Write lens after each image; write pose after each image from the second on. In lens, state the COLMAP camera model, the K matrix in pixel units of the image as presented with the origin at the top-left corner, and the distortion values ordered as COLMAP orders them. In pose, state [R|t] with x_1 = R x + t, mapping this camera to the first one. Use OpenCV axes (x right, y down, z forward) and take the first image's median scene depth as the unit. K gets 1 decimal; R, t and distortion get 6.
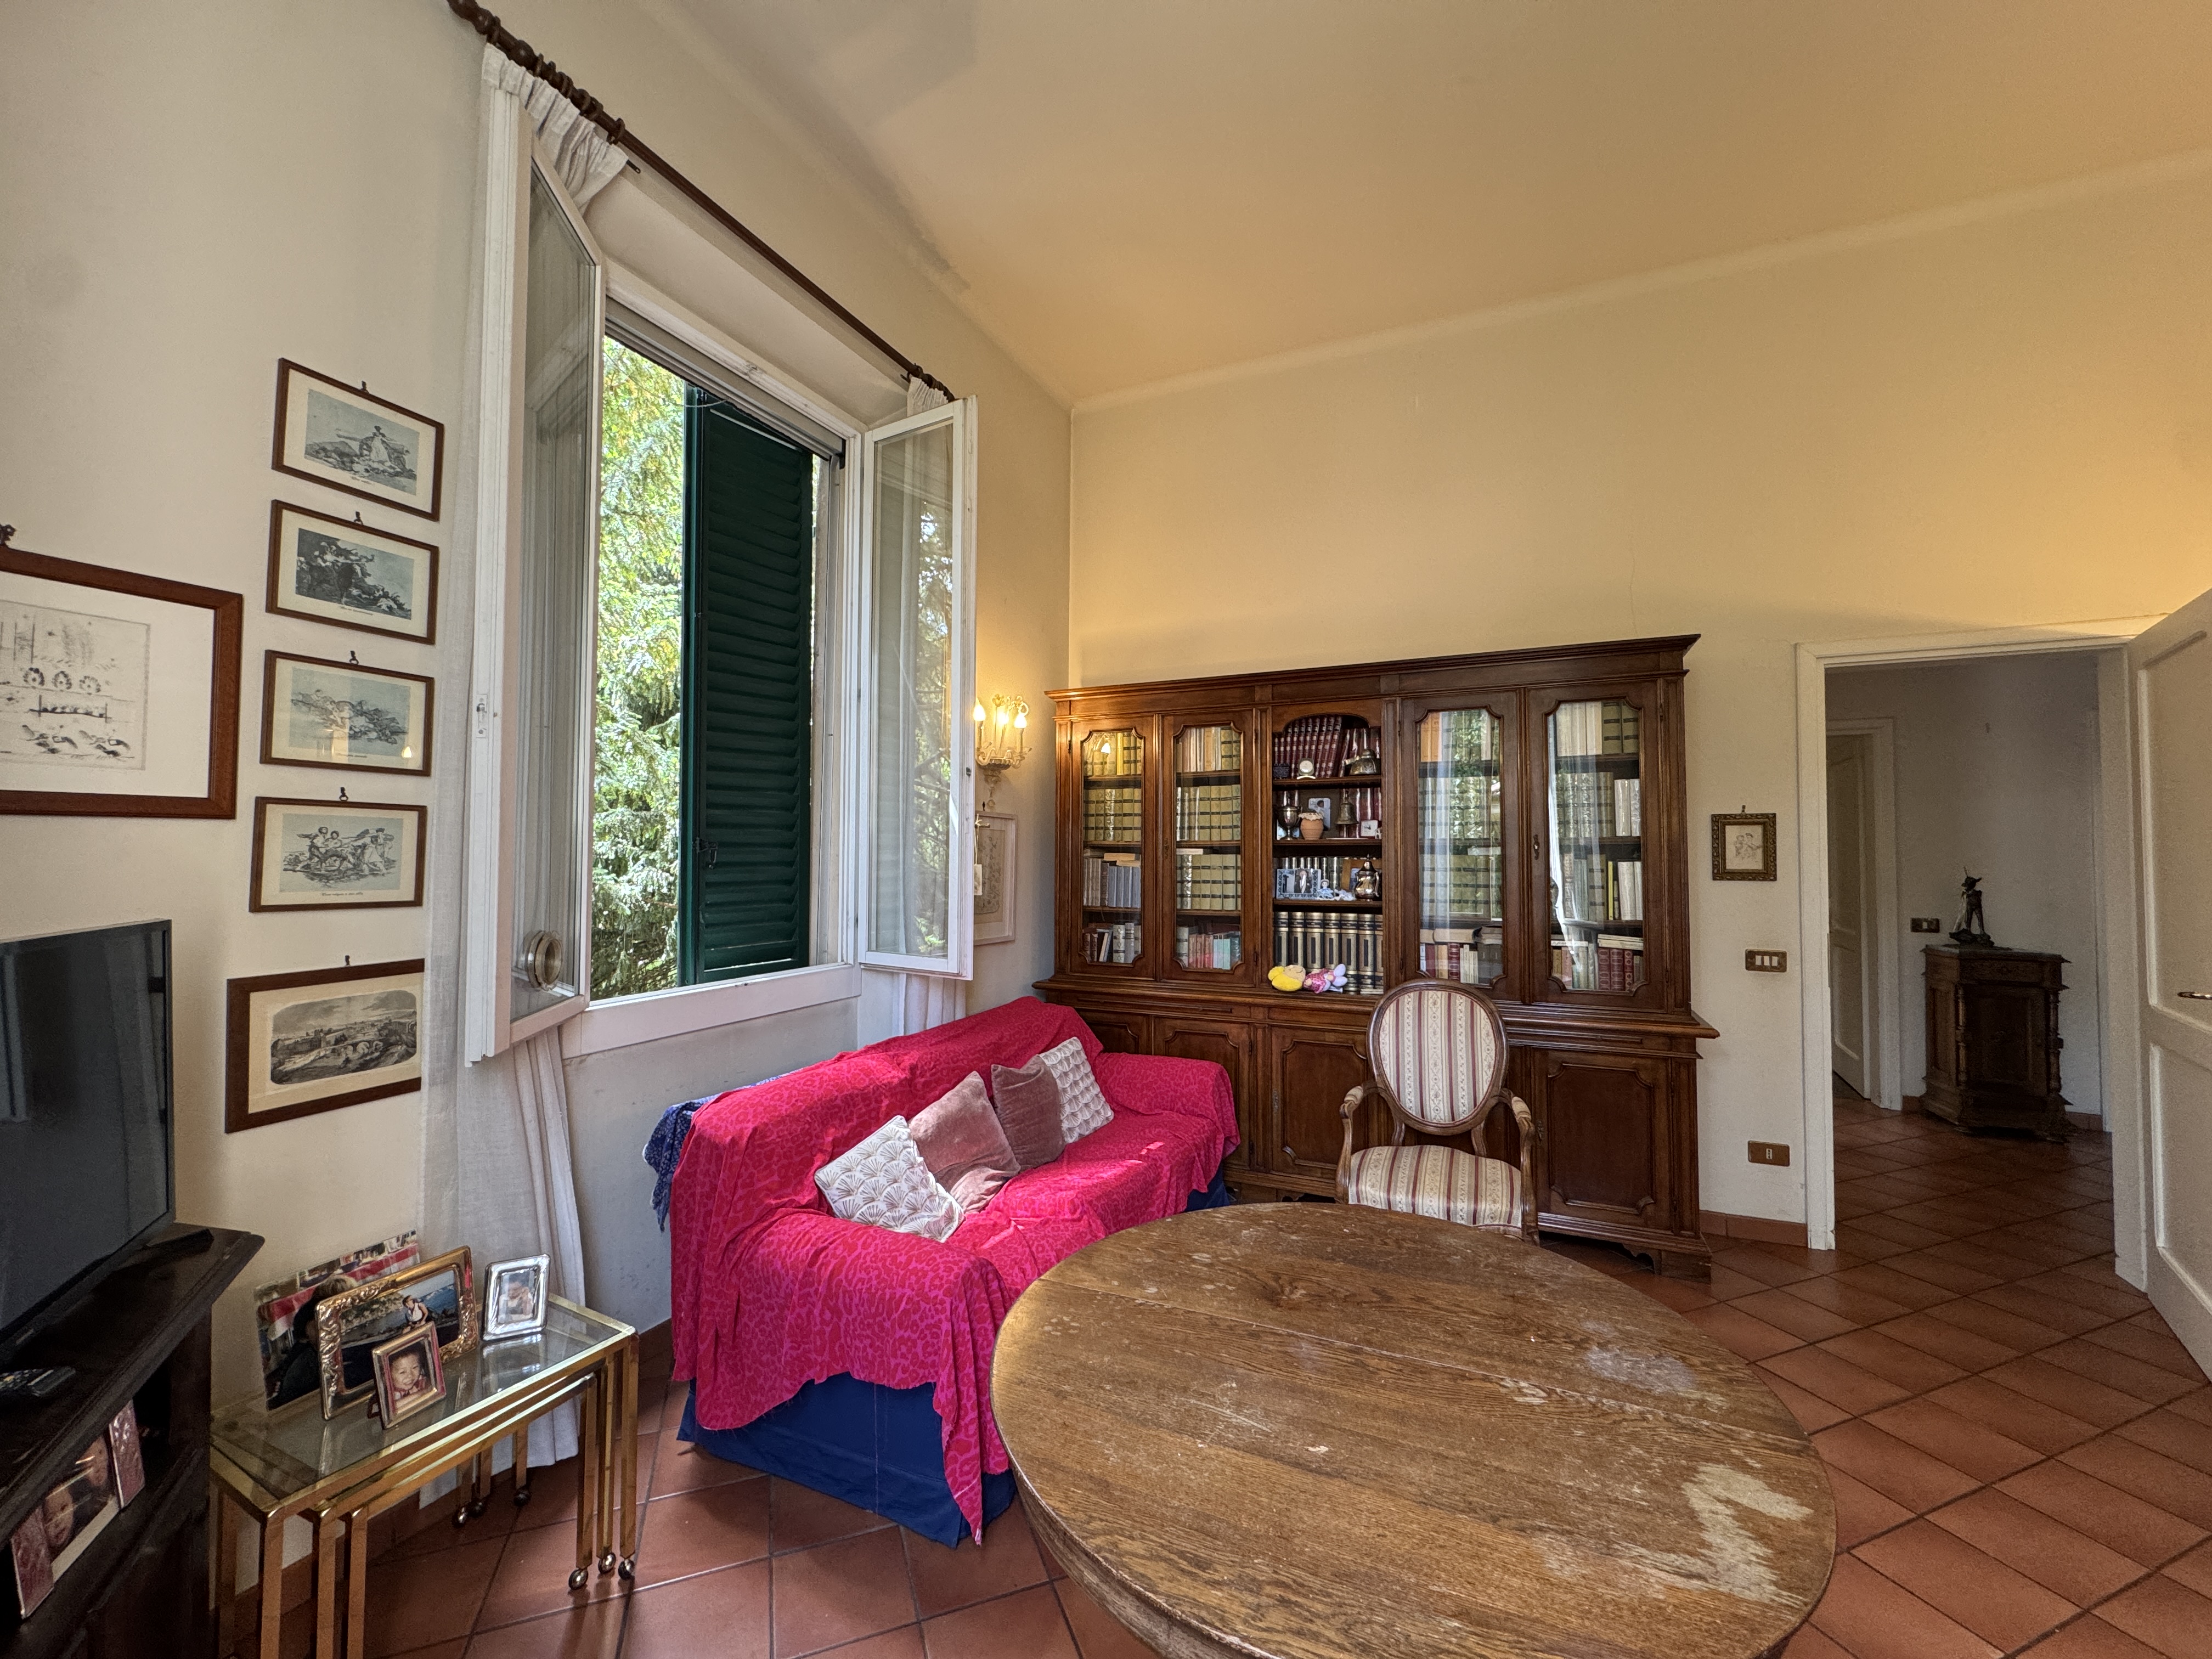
lens RADIAL K [[884.0, 0, 1104.9], [0, 884.0, 821.1], [0, 0, 1]] dist [-0.003681, 0.000181]
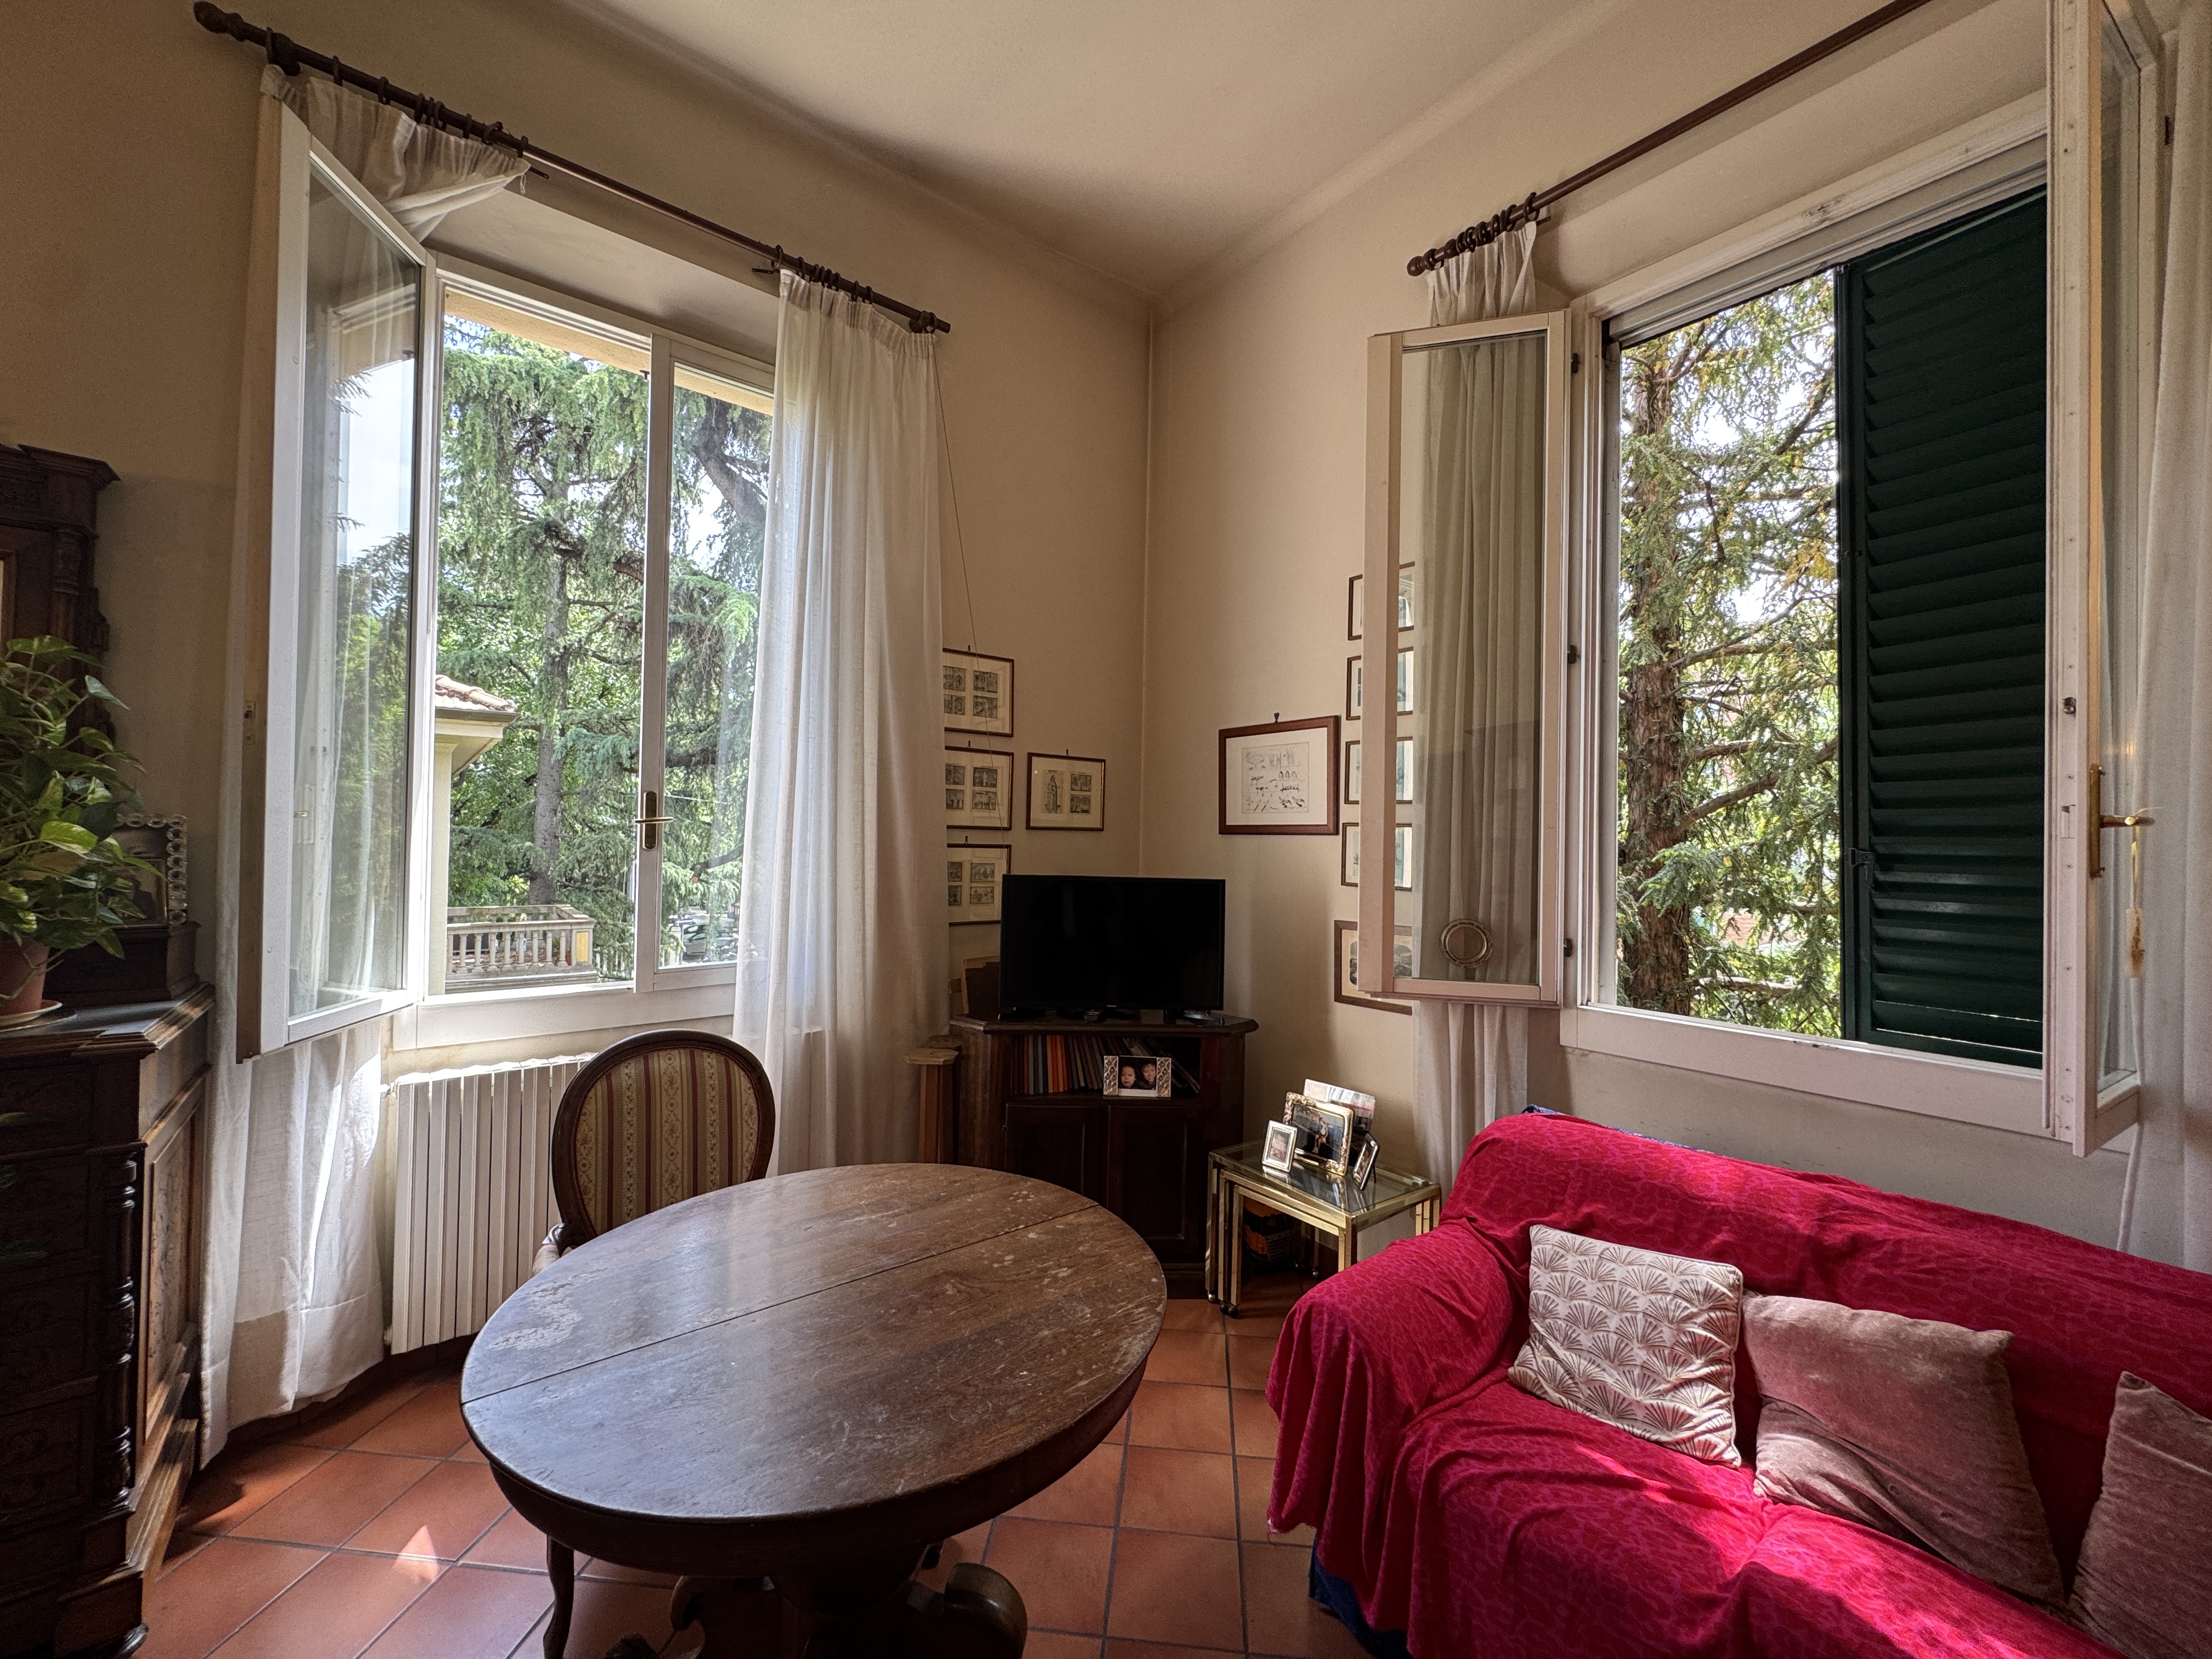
lens RADIAL K [[884.0, 0, 1109.7], [0, 884.0, 824.3], [0, 0, 1]] dist [-0.003681, 0.000181]
pose [[-0.446065, -0.025249, -0.894644, 0.554796], [0.008771, 0.999431, -0.032579, 0.019321], [0.894958, -0.022379, -0.445589, 0.854647]]
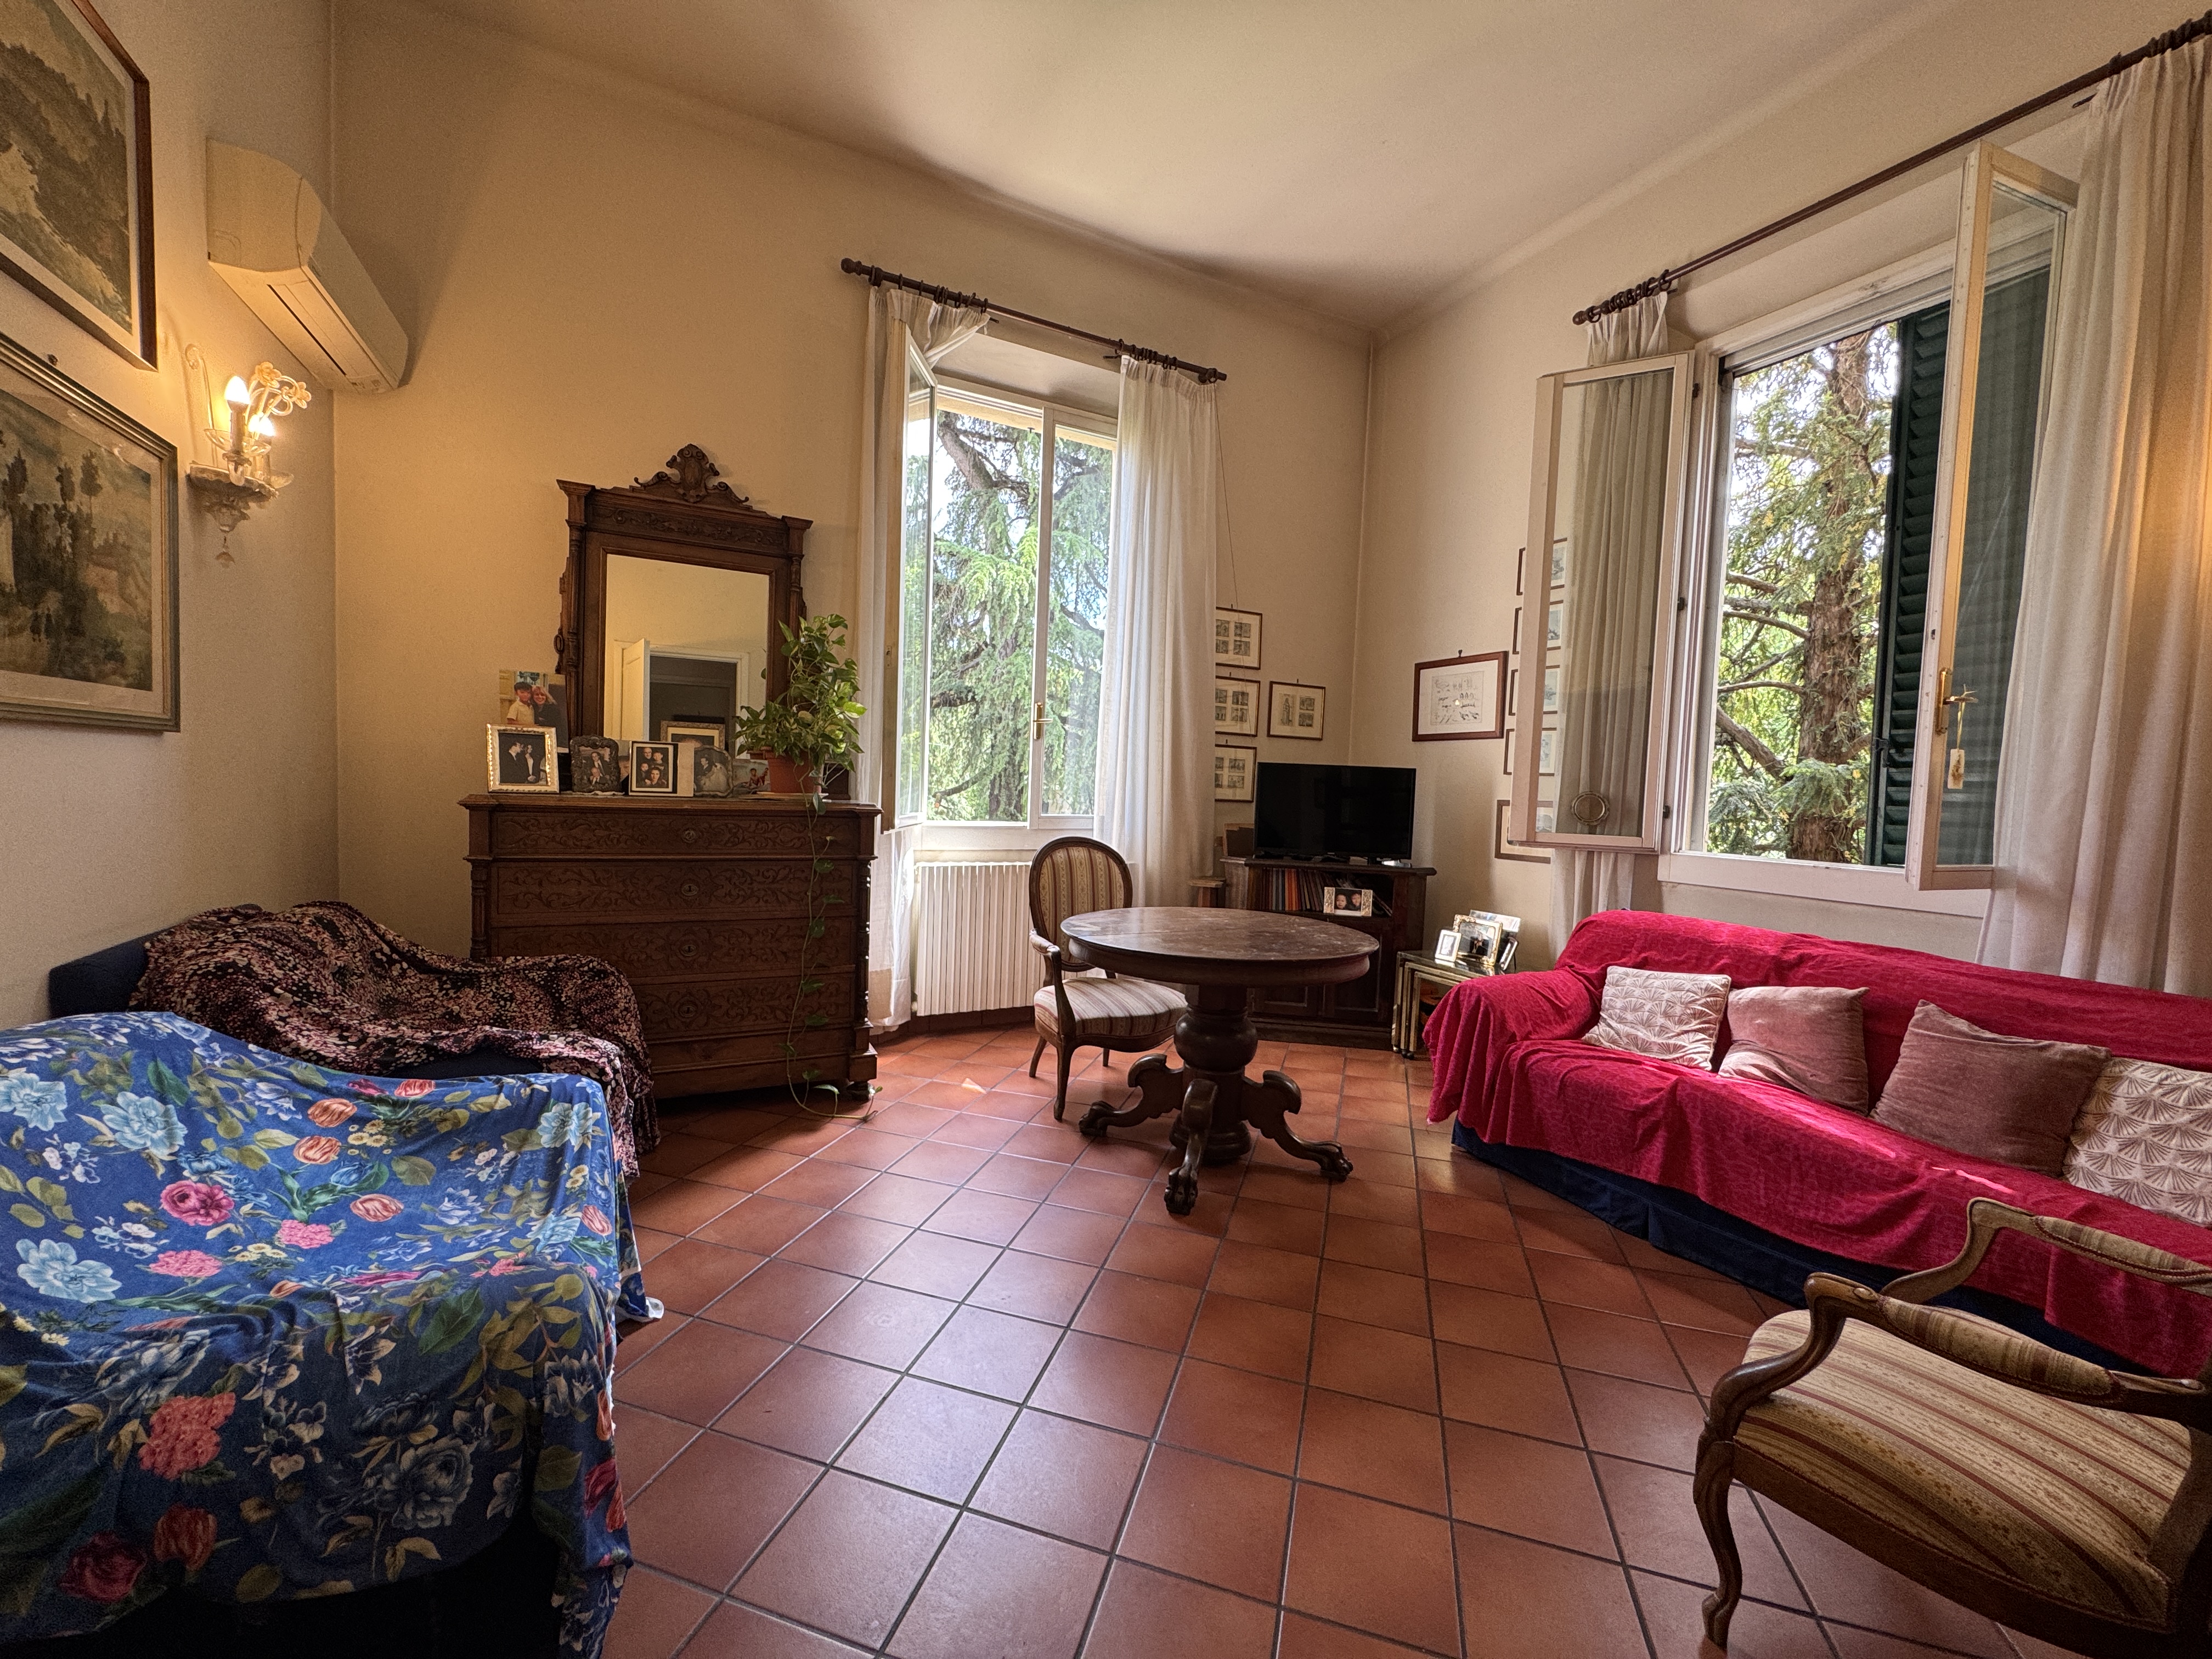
lens RADIAL K [[884.0, 0, 1108.1], [0, 884.0, 825.7], [0, 0, 1]] dist [-0.003681, 0.000181]
pose [[-0.617070, 0.011696, -0.786821, 1.079135], [-0.014790, 0.999541, 0.026457, 0.123366], [0.786769, 0.027963, -0.616613, 1.031878]]
